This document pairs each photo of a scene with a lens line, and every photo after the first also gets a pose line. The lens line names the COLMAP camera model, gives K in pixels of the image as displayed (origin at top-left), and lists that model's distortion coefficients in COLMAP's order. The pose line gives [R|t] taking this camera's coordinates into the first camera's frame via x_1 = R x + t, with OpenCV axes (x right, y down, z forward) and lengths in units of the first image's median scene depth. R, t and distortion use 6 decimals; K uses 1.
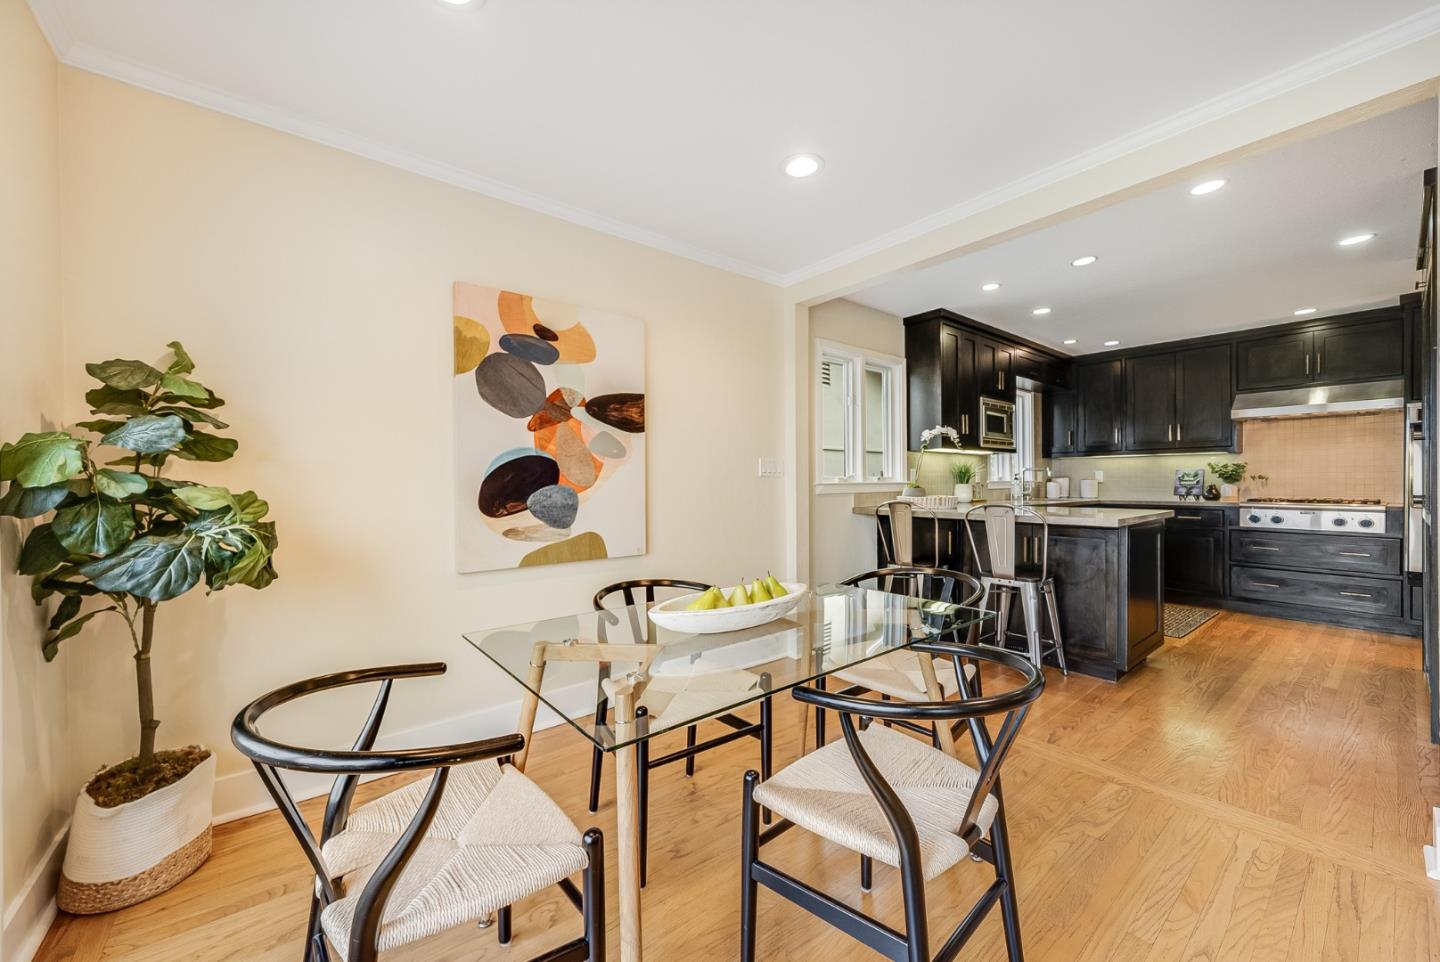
lens RADIAL K [[500.8, 0, 738.0], [0, 500.8, 483.2], [0, 0, 1]] dist [-0.014923, 0.000118]
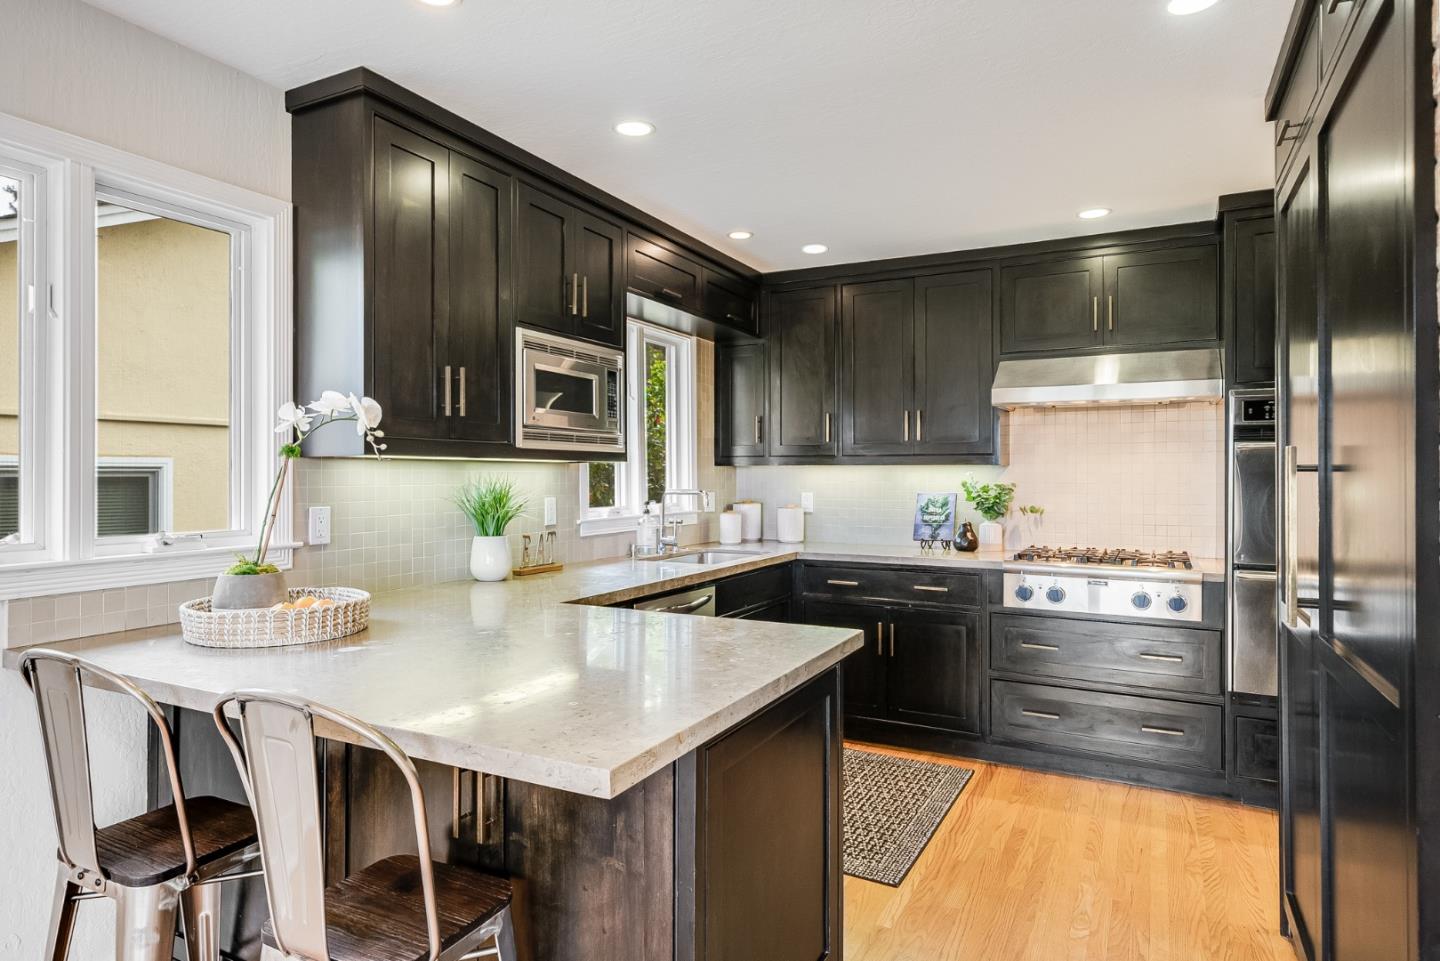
lens RADIAL K [[800.8, 0, 720.0], [0, 800.8, 480.5], [0, 0, 1]] dist [-0.033652, -0.000130]
pose [[0.905469, 0.001663, 0.424409, 0.360462], [0.000252, 0.999990, -0.004456, -0.043444], [-0.424412, 0.004141, 0.905460, 0.336344]]
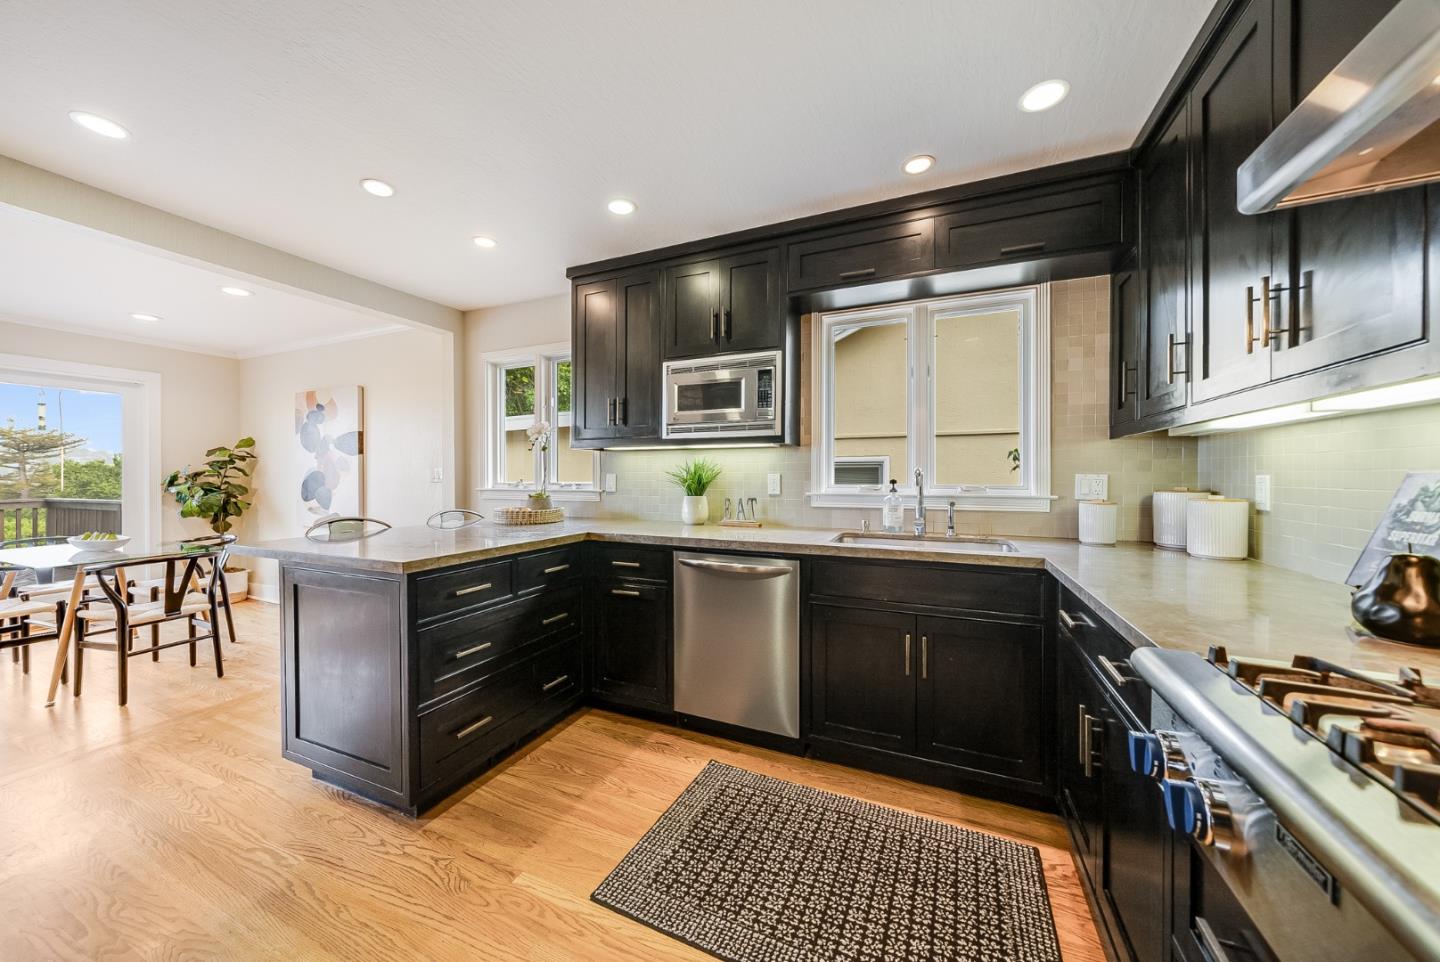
lens RADIAL K [[500.8, 0, 738.0], [0, 500.8, 483.2], [0, 0, 1]] dist [-0.014923, 0.000118]
pose [[0.496656, 0.017187, -0.867777, 1.108086], [-0.008353, 0.999852, 0.015023, -0.026654], [0.867907, -0.000213, 0.496726, 0.764629]]
